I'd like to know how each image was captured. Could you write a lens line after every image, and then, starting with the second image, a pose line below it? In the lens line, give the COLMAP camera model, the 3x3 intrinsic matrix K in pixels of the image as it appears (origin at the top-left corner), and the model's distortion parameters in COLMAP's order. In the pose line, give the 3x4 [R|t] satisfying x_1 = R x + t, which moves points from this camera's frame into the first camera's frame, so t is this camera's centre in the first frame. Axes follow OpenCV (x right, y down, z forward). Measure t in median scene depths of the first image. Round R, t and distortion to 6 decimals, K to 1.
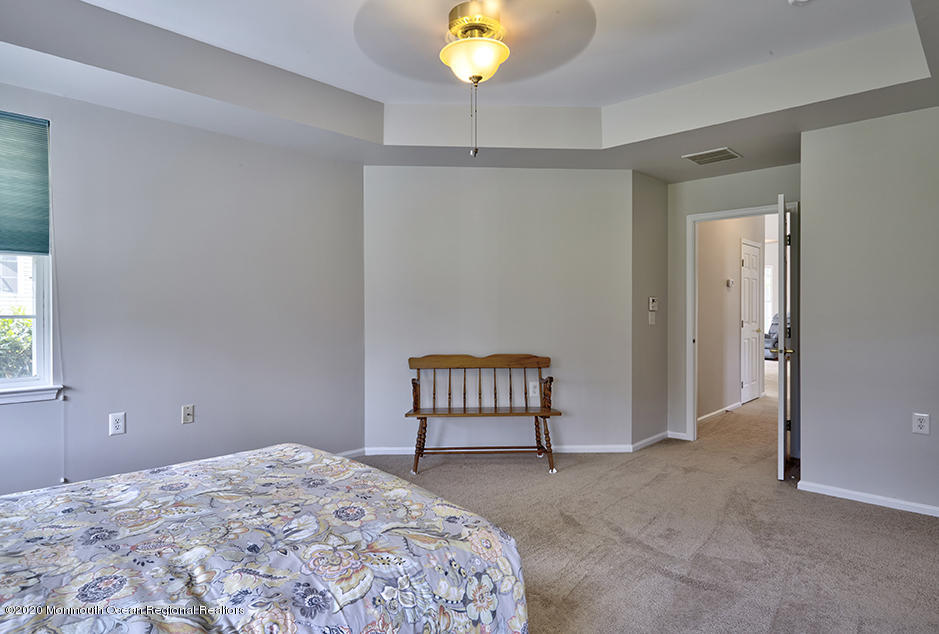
lens RADIAL K [[540.3, 0, 469.5], [0, 540.3, 317.0], [0, 0, 1]] dist [-0.002277, 0.000690]
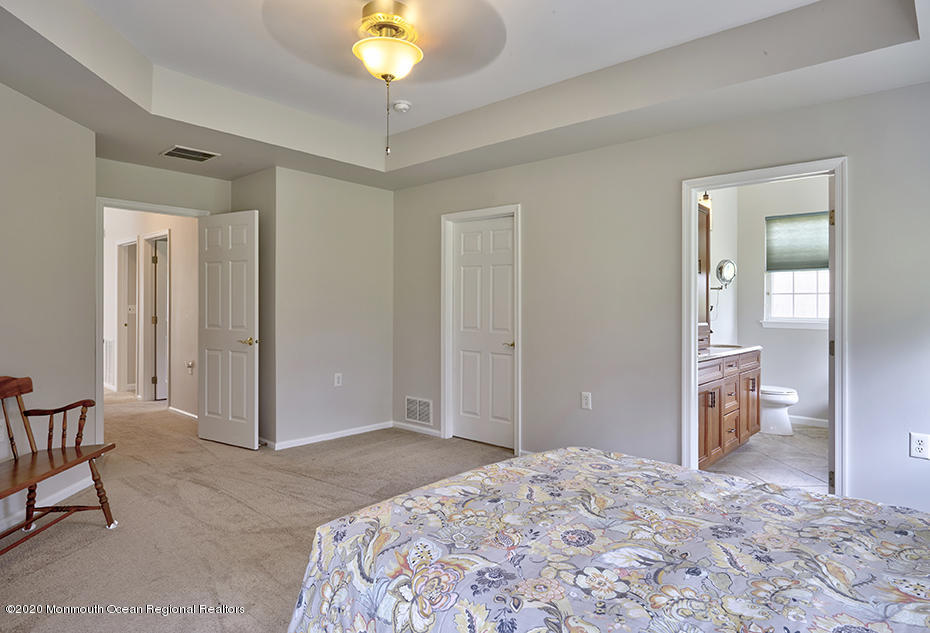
lens RADIAL K [[549.9, 0, 464.2], [0, 549.9, 305.8], [0, 0, 1]] dist [0.003060, 0.000474]
pose [[-0.024843, 0.001312, 0.999690, -1.223797], [0.006218, 0.999980, -0.001158, -0.021183], [-0.999672, 0.006187, -0.024851, 1.077811]]
